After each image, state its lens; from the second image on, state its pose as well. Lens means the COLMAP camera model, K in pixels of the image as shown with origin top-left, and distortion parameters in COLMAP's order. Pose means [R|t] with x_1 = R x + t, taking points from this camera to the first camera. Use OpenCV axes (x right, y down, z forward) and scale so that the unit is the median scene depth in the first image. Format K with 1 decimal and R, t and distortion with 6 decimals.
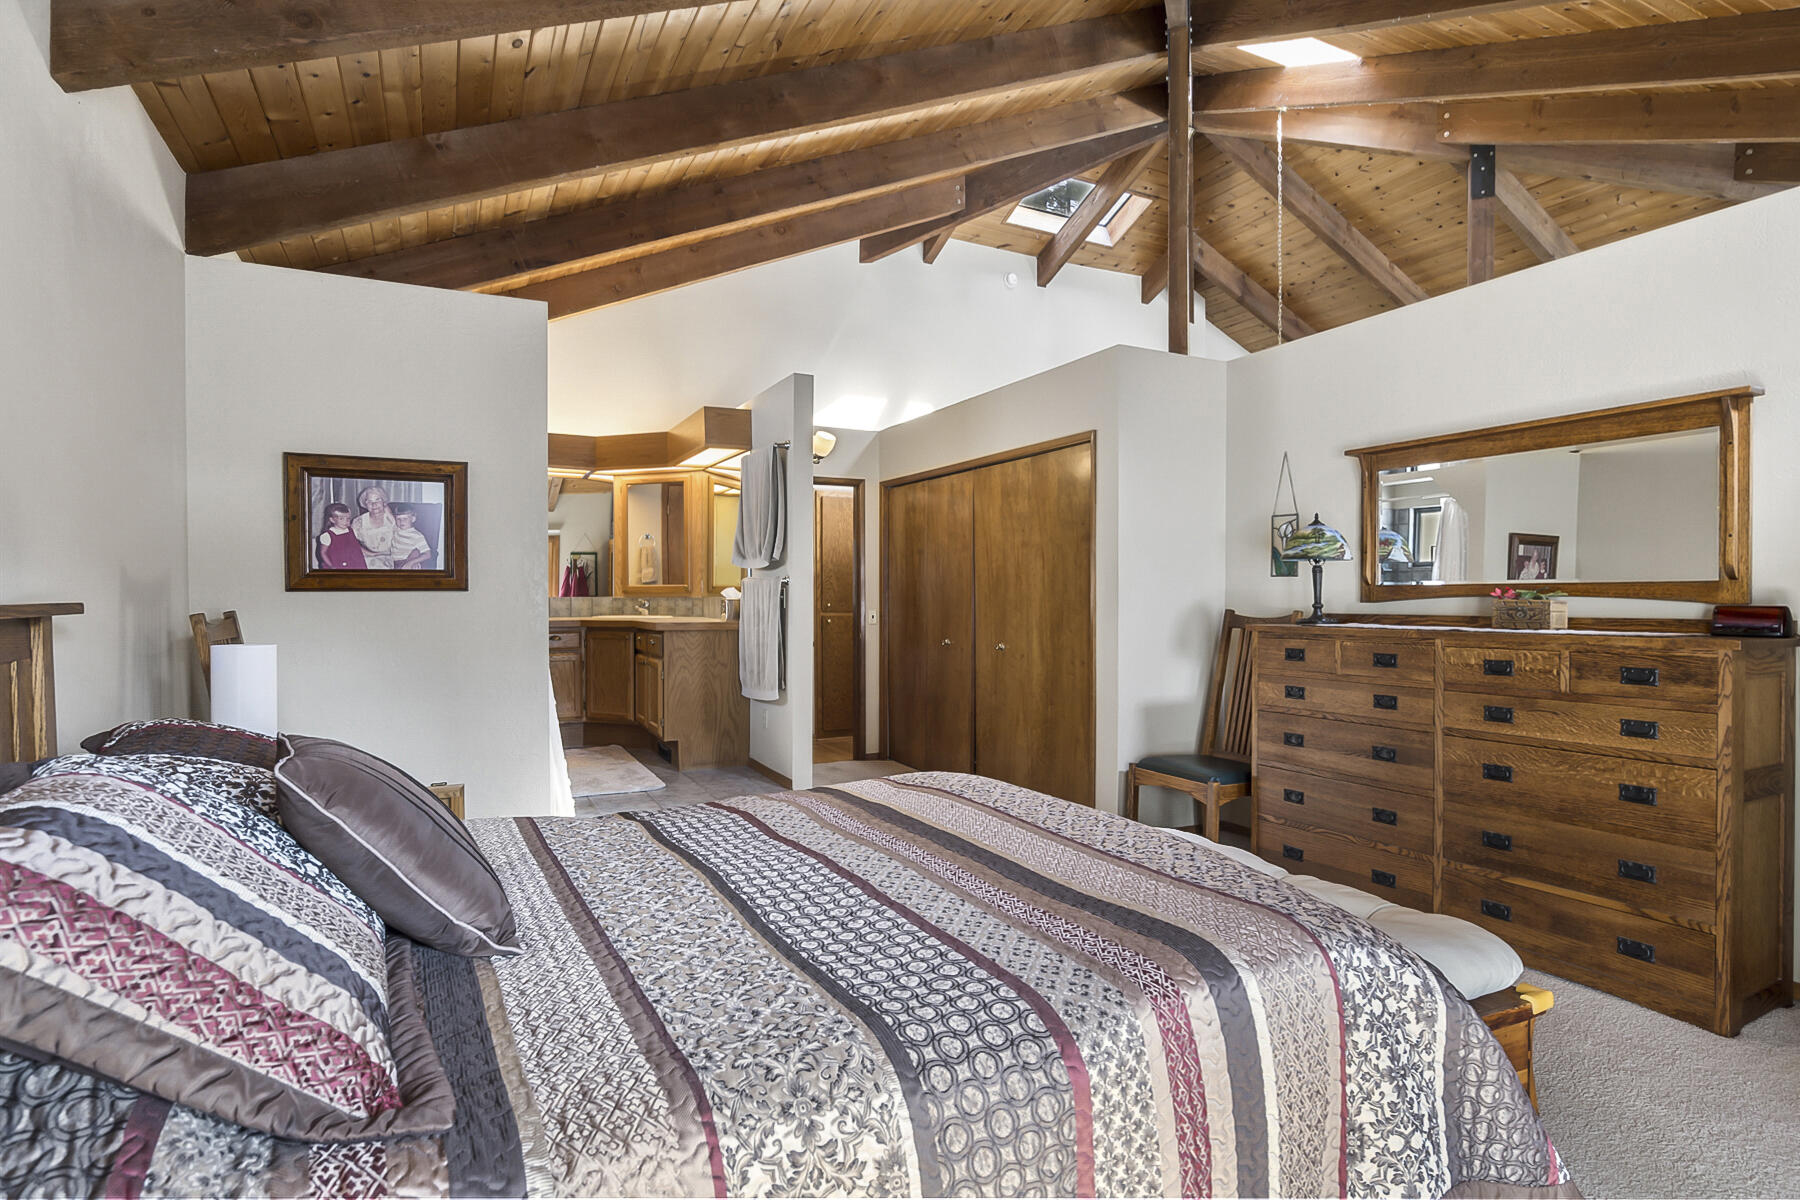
lens RADIAL K [[914.0, 0, 896.3], [0, 914.0, 599.4], [0, 0, 1]] dist [-0.023028, 0.010669]
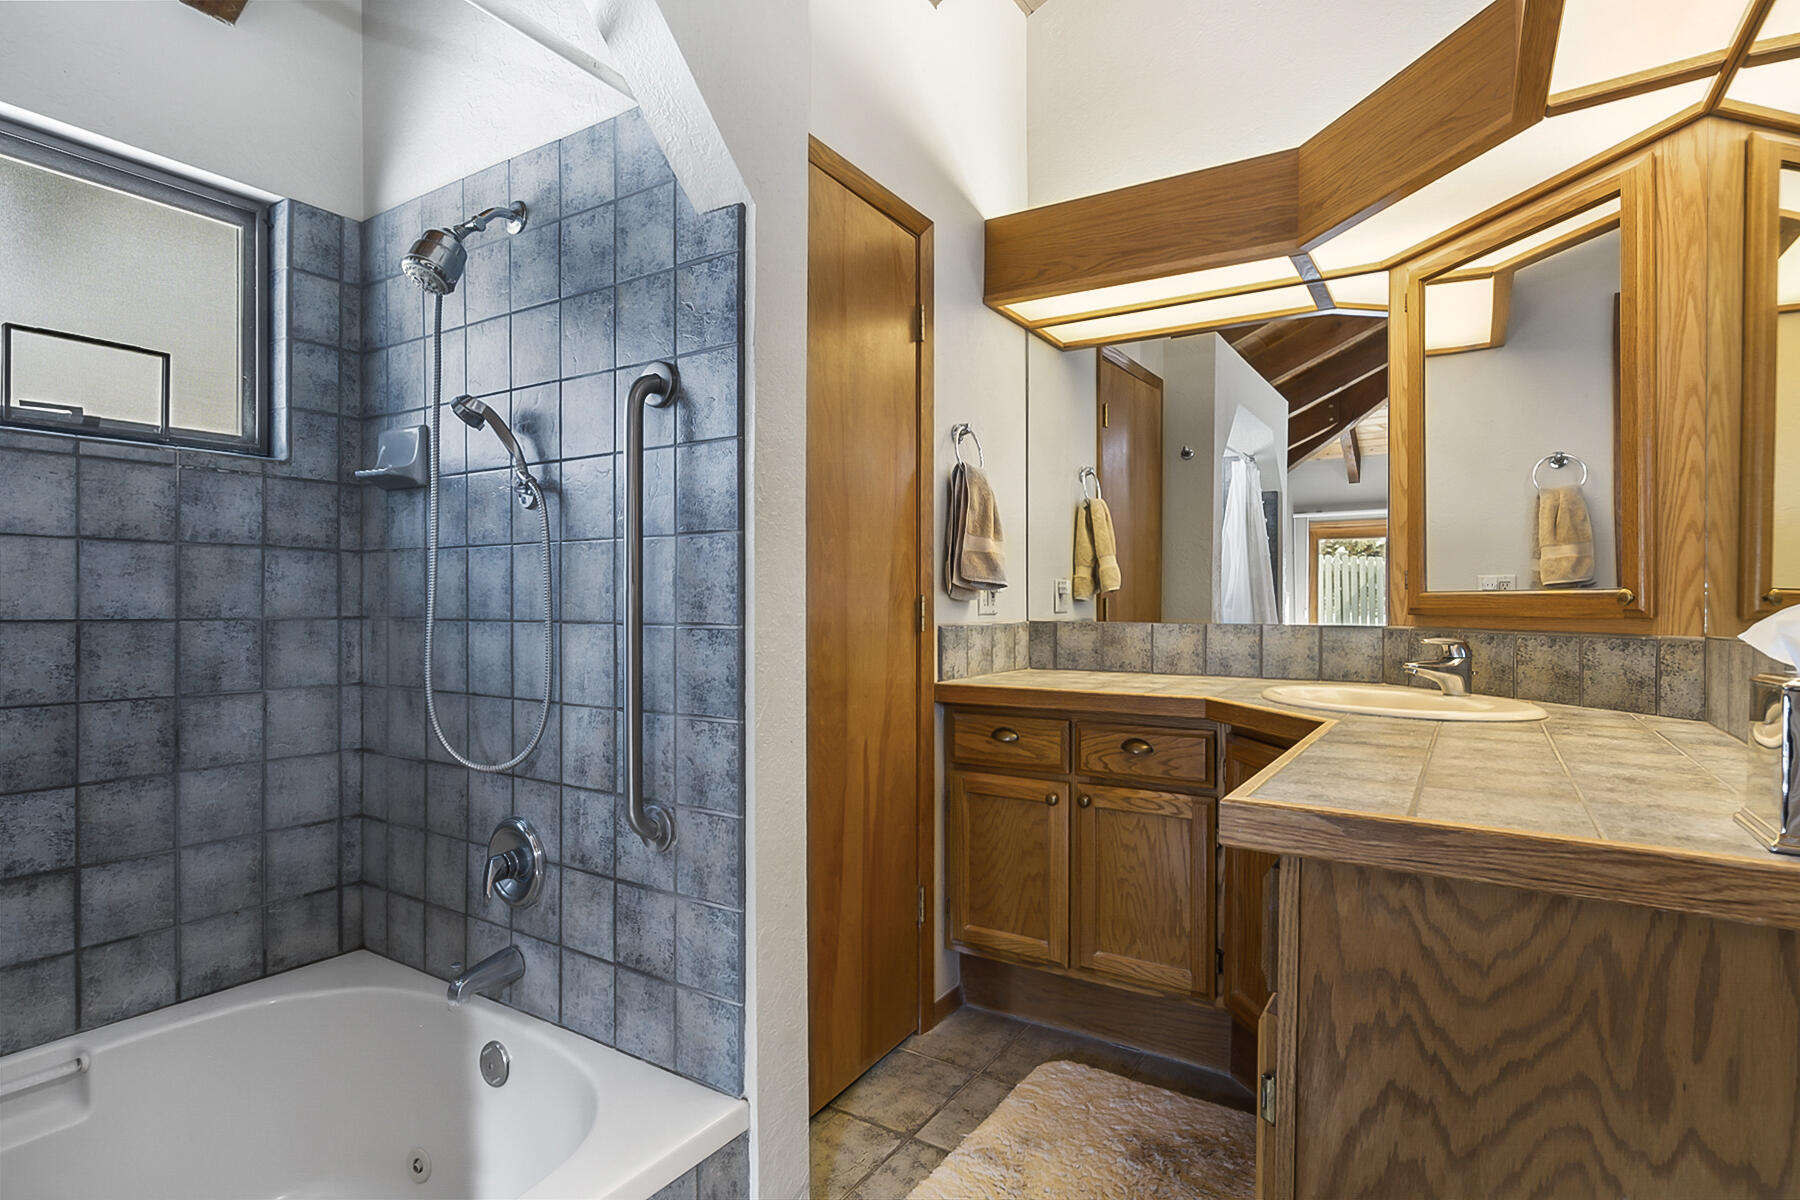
lens RADIAL K [[914.0, 0, 897.9], [0, 914.0, 603.4], [0, 0, 1]] dist [-0.023028, 0.010669]
pose [[0.516826, -0.006220, -0.856068, -0.118720], [-0.005687, 0.999927, -0.010698, -0.007652], [0.856071, 0.010398, 0.516753, 0.692854]]
